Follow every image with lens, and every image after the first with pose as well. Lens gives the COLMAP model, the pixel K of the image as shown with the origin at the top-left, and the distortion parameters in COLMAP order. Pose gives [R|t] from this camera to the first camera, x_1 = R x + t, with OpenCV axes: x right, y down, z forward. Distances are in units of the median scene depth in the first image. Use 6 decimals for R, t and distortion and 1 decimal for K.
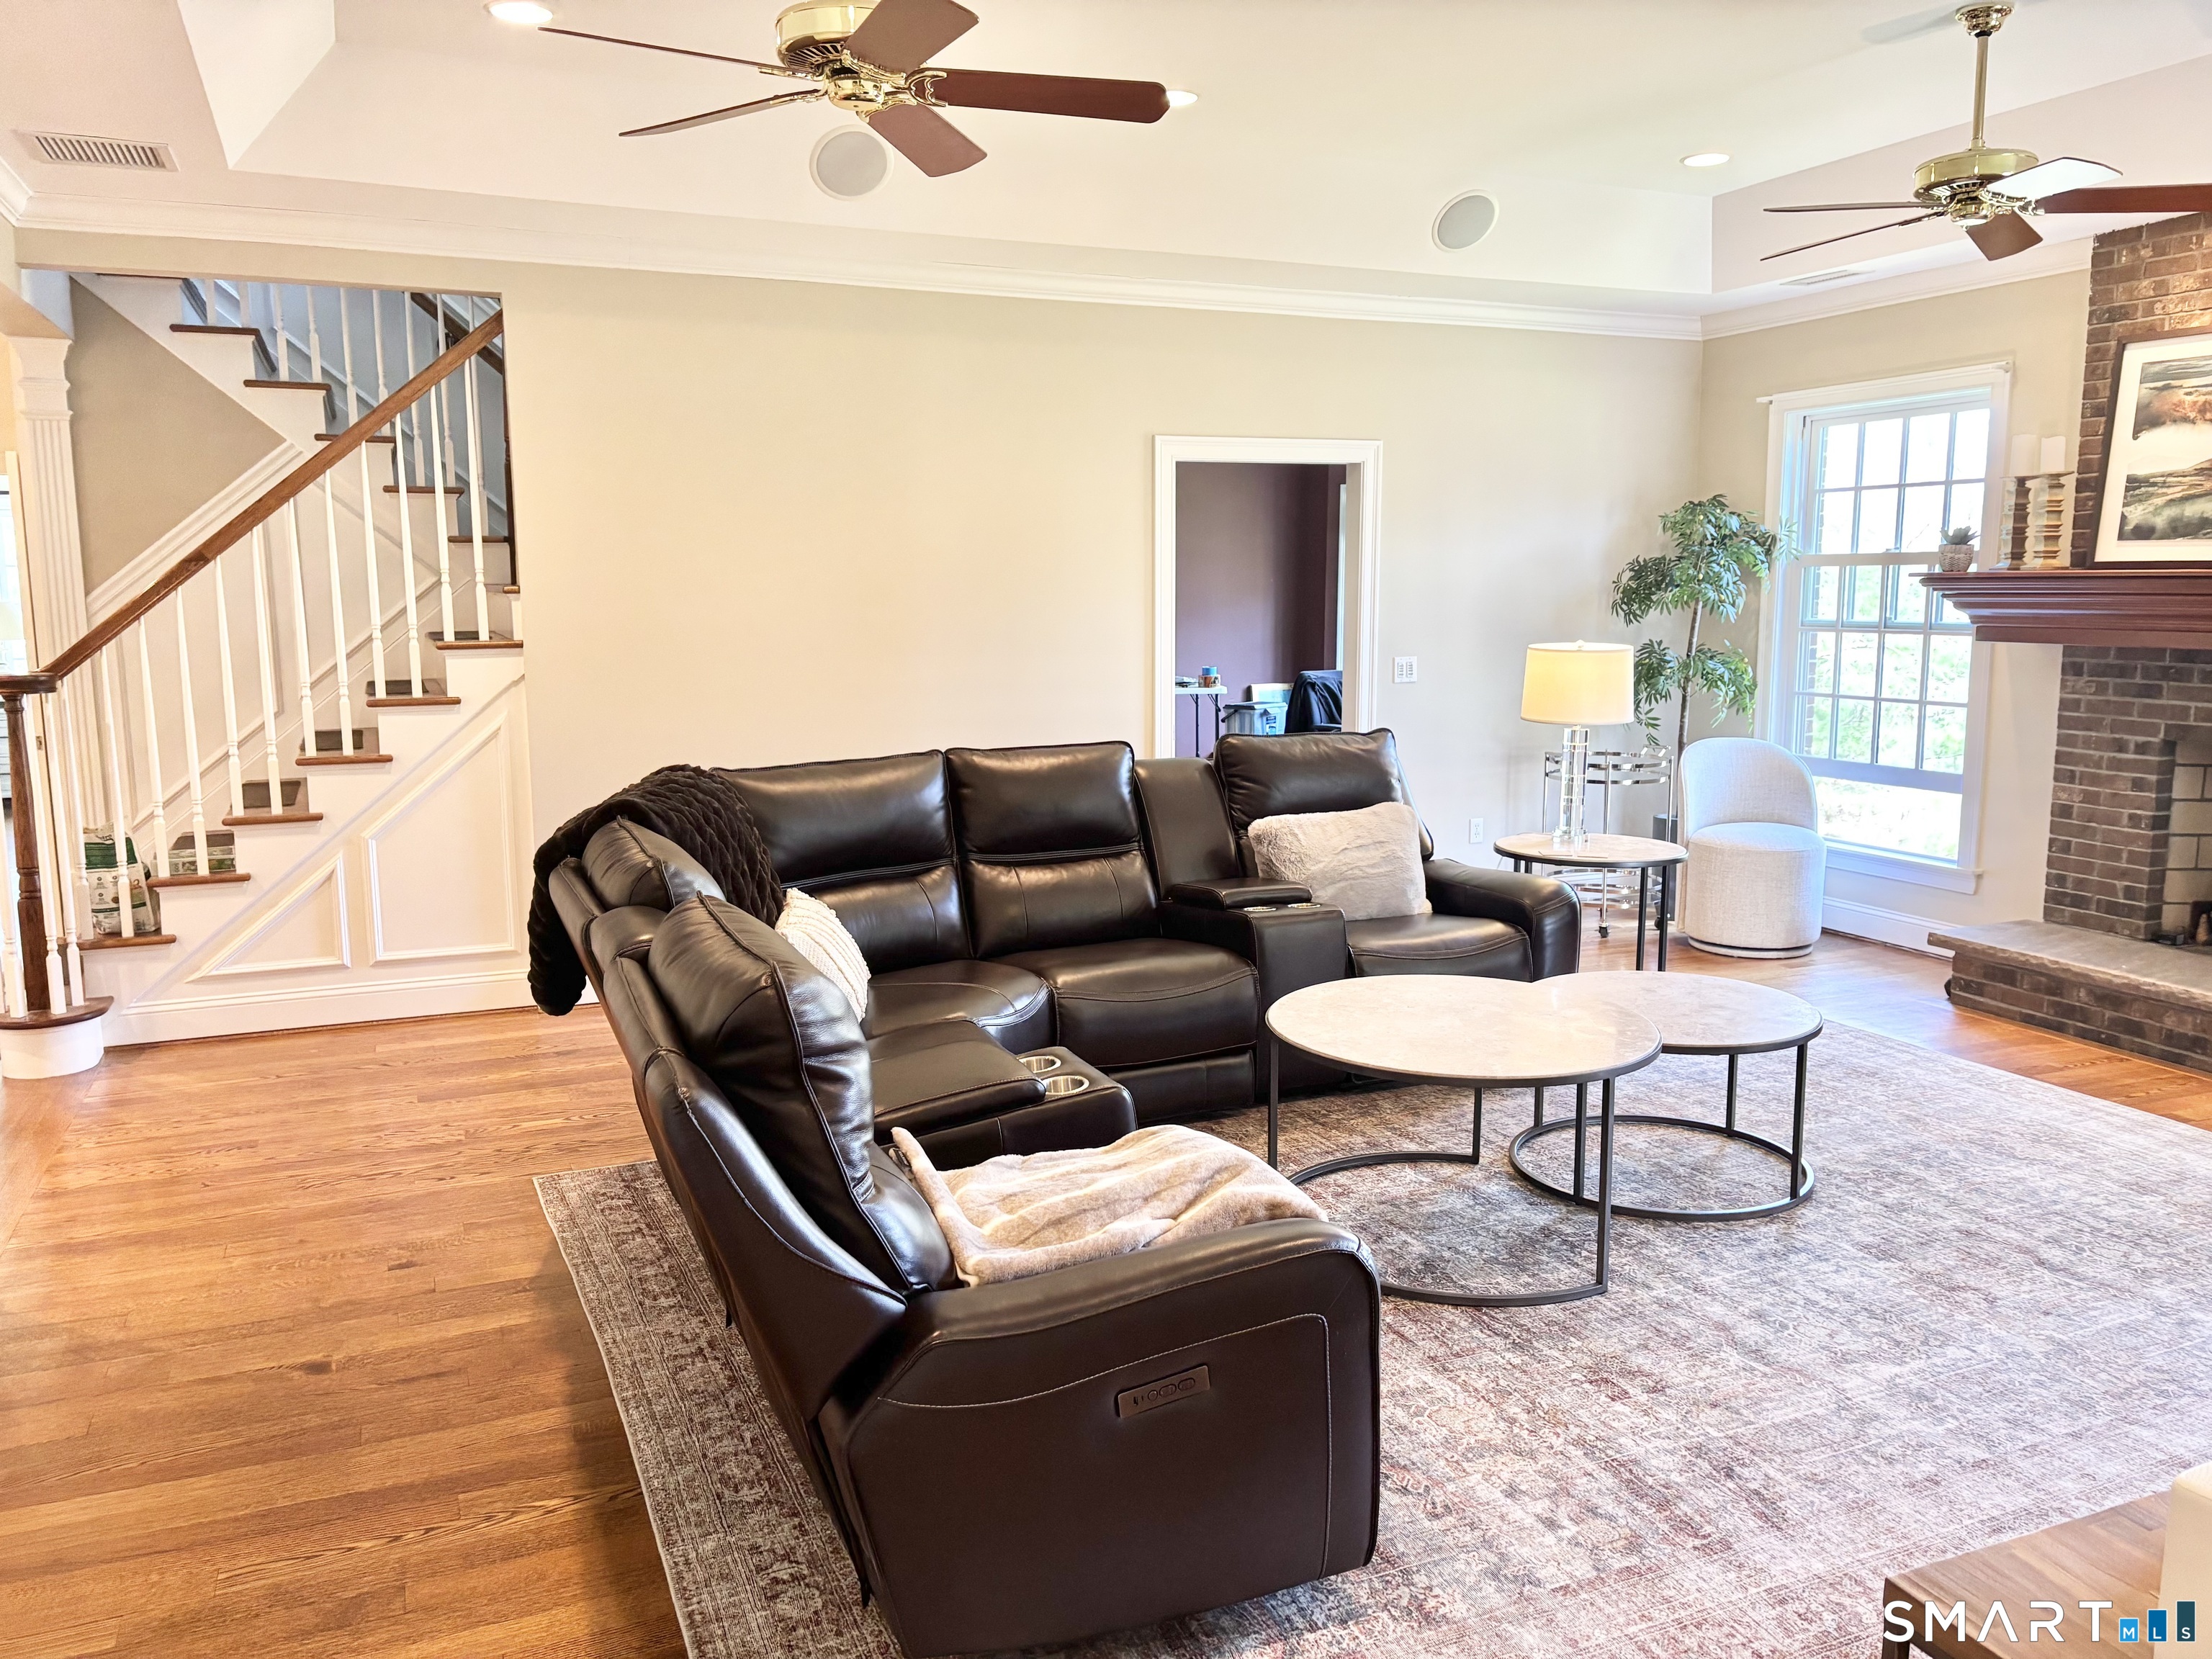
lens RADIAL K [[1676.4, 0, 1122.6], [0, 1676.4, 830.5], [0, 0, 1]] dist [0.007482, -0.009650]
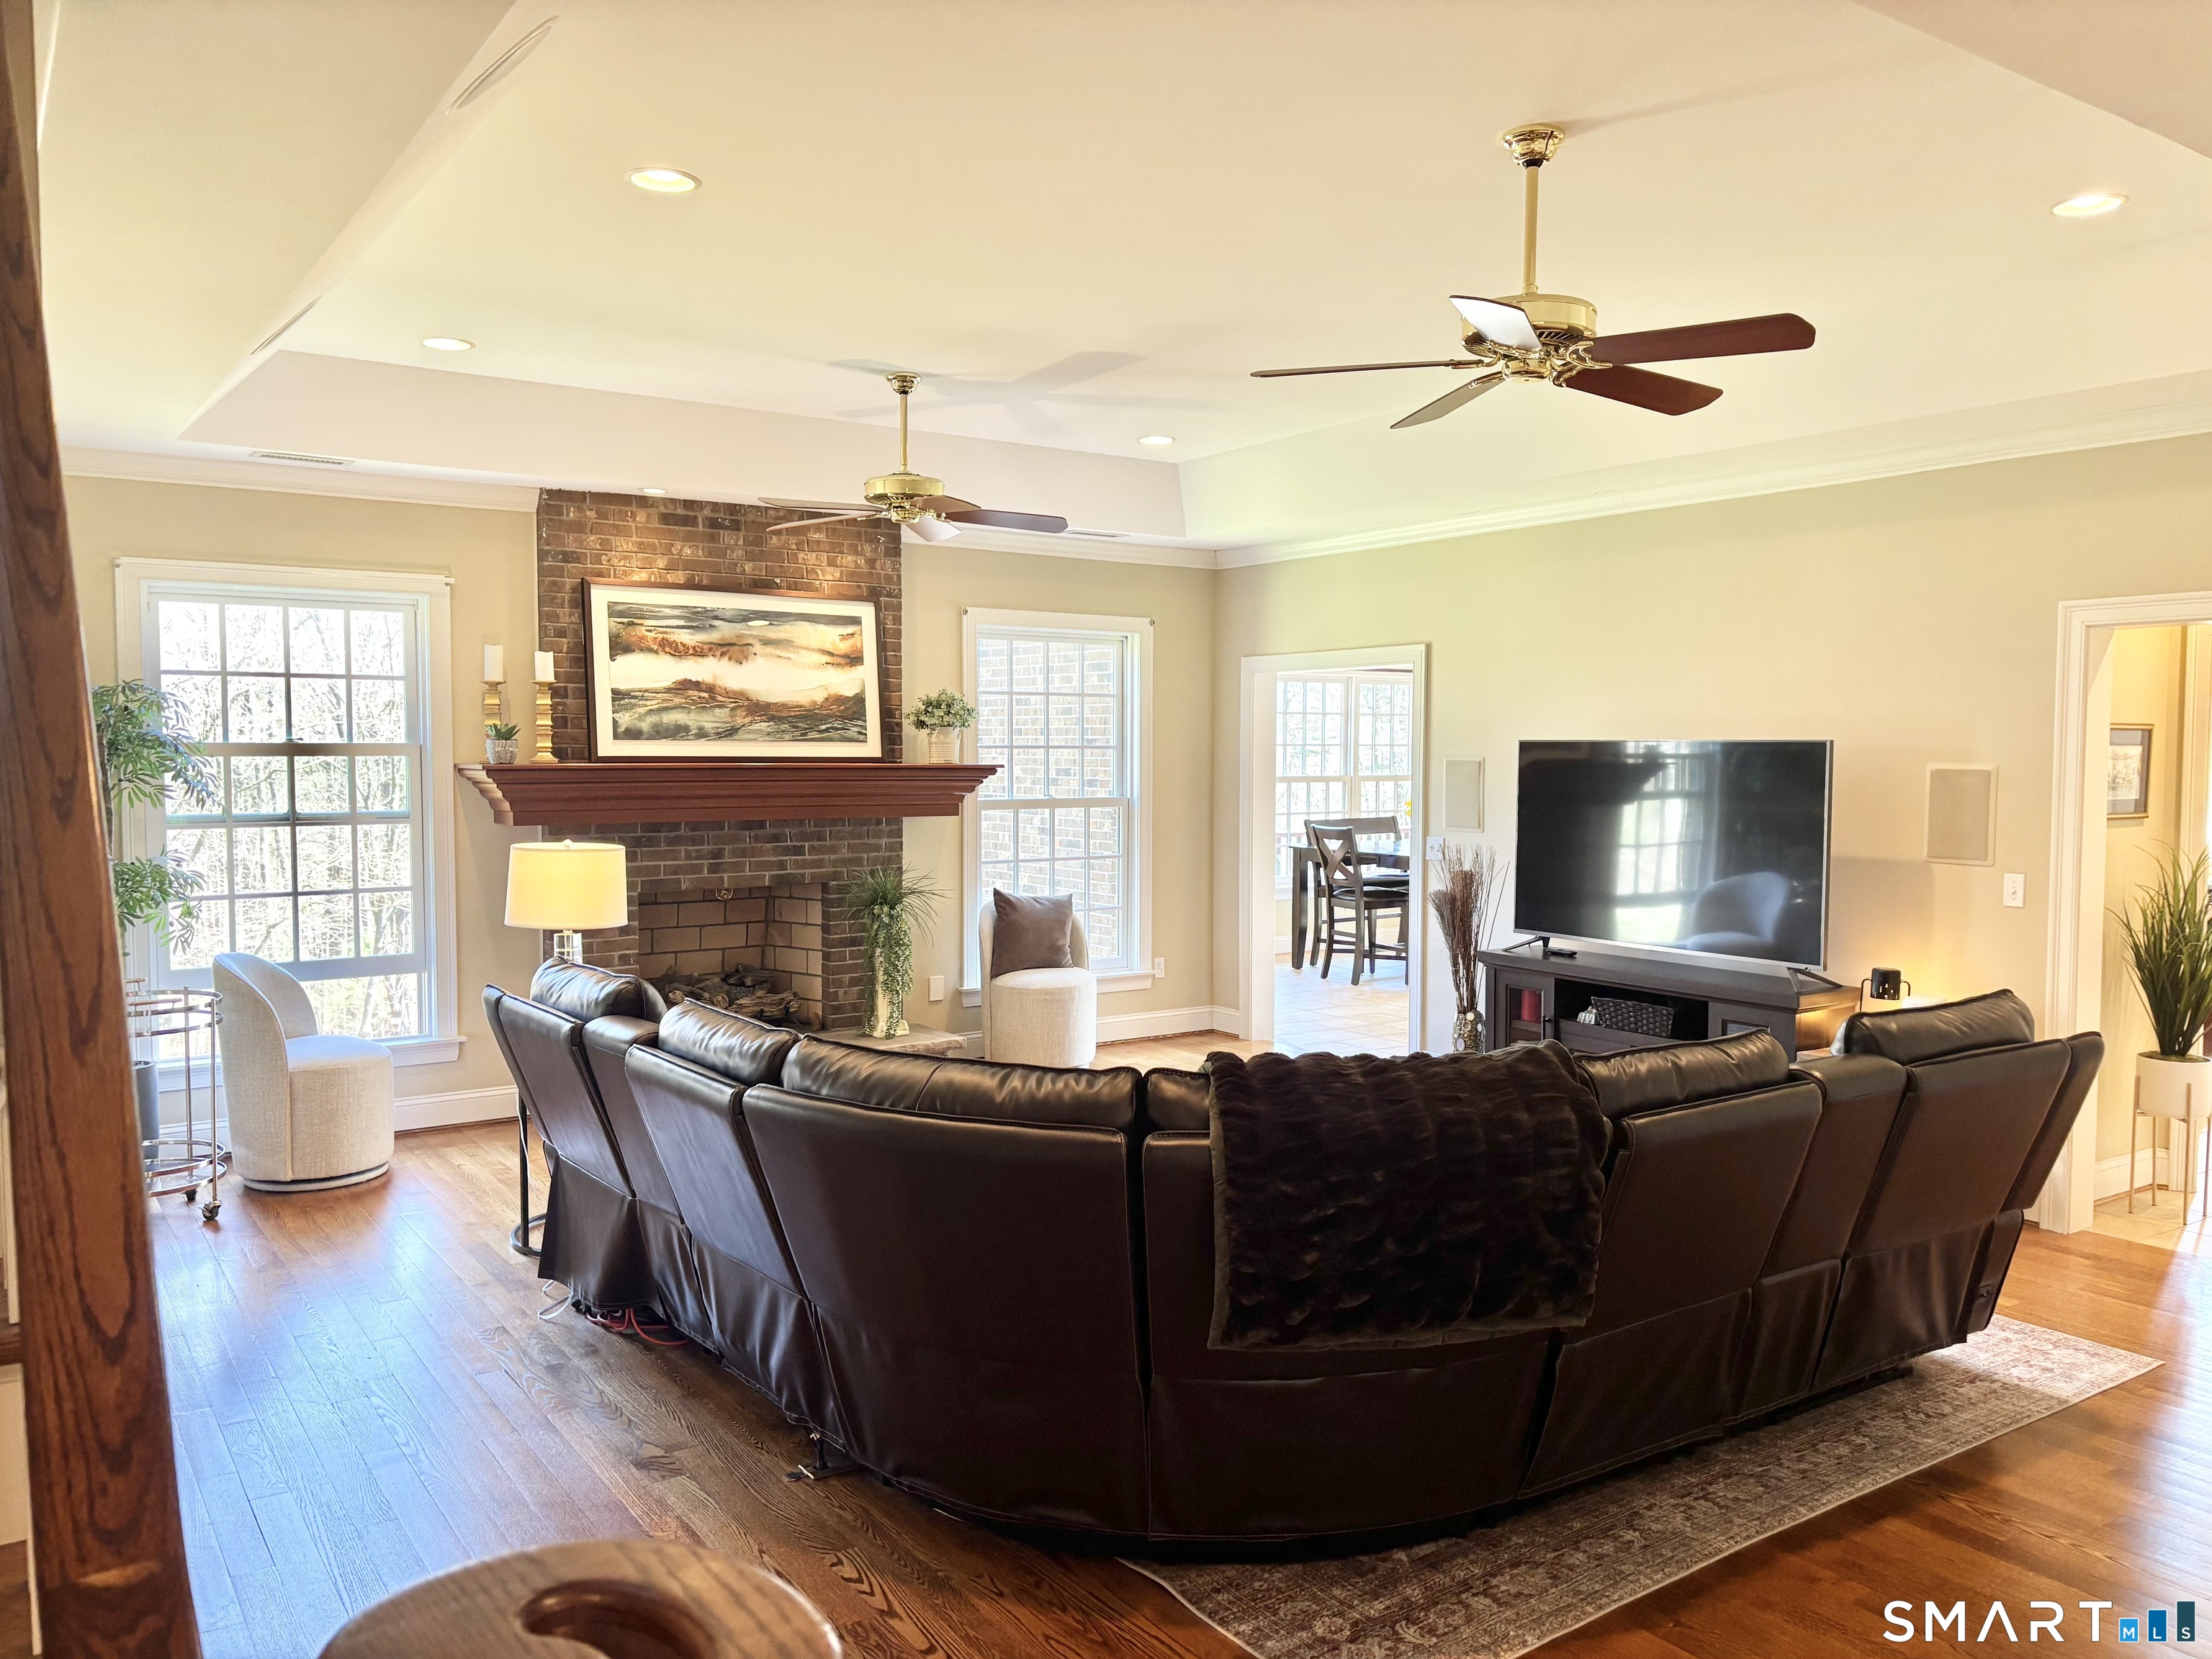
lens RADIAL K [[1676.4, 0, 1122.6], [0, 1676.4, 830.5], [0, 0, 1]] dist [0.007482, -0.009650]
pose [[-0.184659, -0.046286, 0.981712, -0.720073], [0.142317, 0.987103, 0.073310, -0.145477], [-0.972444, 0.153252, -0.175690, 0.873316]]
